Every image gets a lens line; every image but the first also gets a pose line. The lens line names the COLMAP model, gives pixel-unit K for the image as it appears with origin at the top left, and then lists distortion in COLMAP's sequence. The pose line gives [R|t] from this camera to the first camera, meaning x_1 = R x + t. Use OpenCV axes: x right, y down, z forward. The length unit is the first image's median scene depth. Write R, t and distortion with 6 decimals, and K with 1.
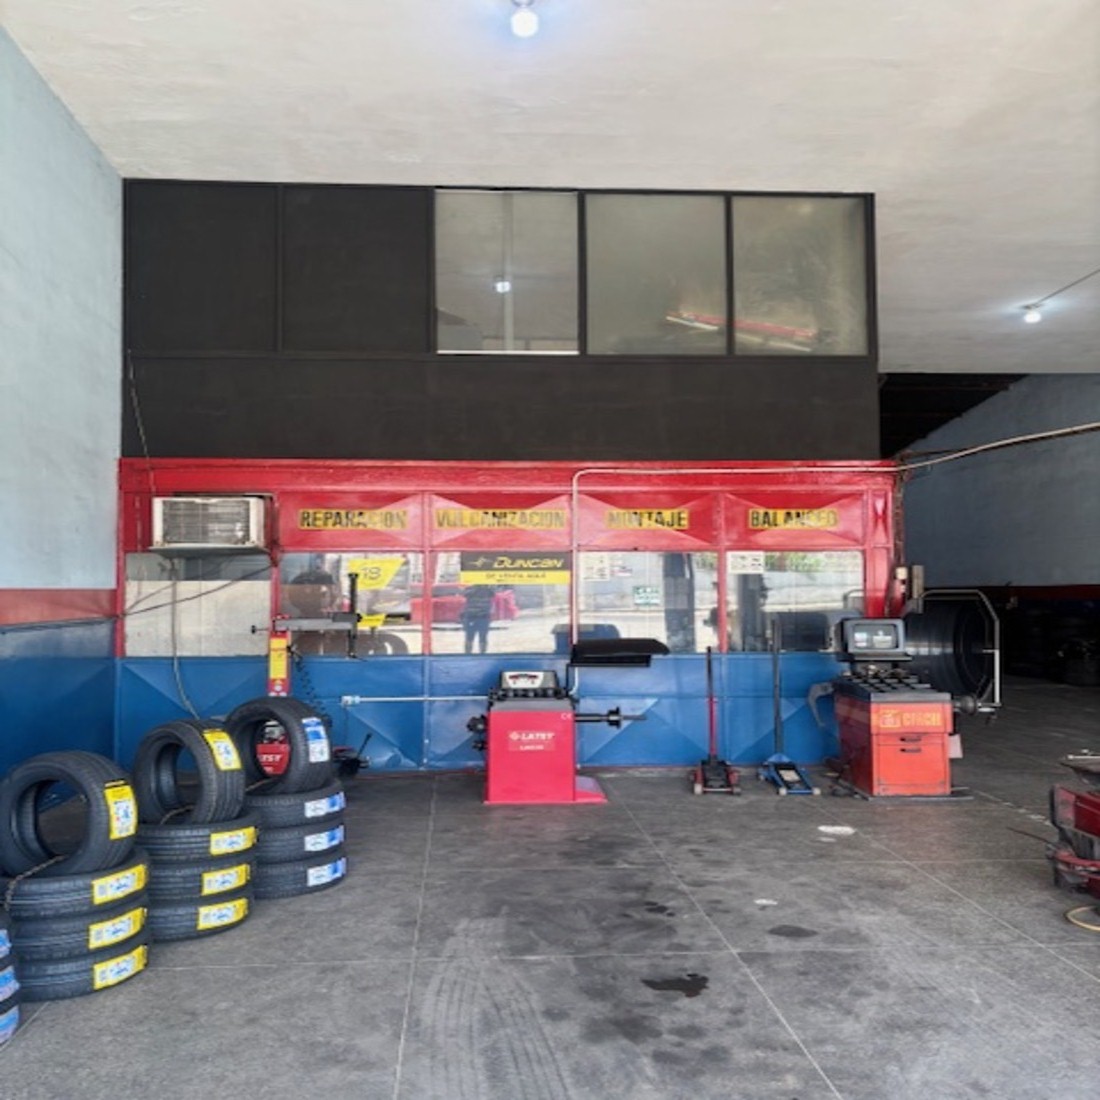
lens RADIAL K [[914.2, 0, 495.6], [0, 914.2, 549.2], [0, 0, 1]] dist [0.018747, 0.004166]
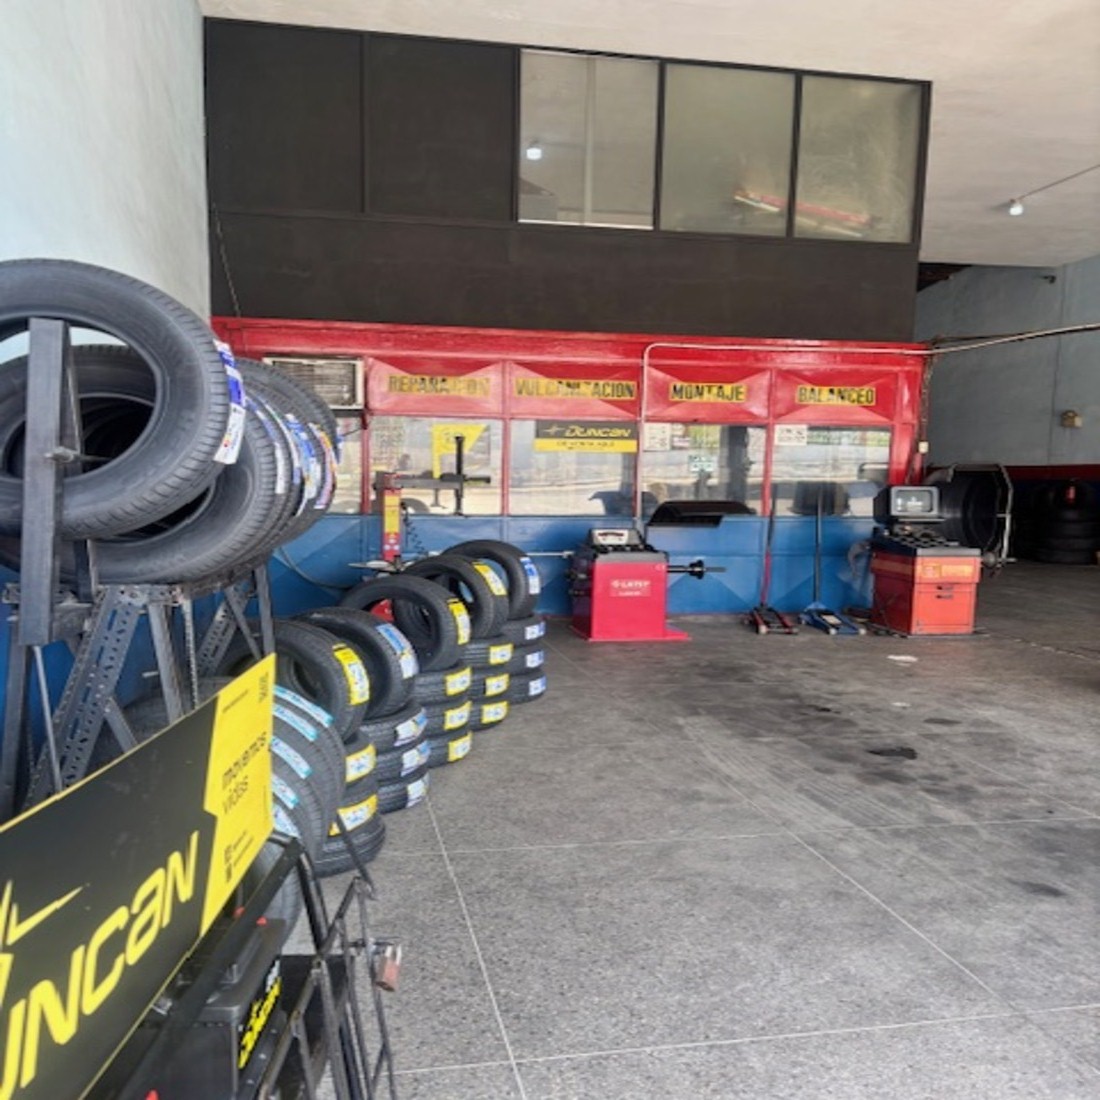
lens RADIAL K [[872.6, 0, 549.7], [0, 872.6, 577.8], [0, 0, 1]] dist [0.016712, -0.010231]
pose [[0.994353, 0.004678, 0.106024, -0.139253], [-0.022914, 0.984928, 0.171442, 0.010645], [-0.103624, -0.172903, 0.979473, -0.037895]]
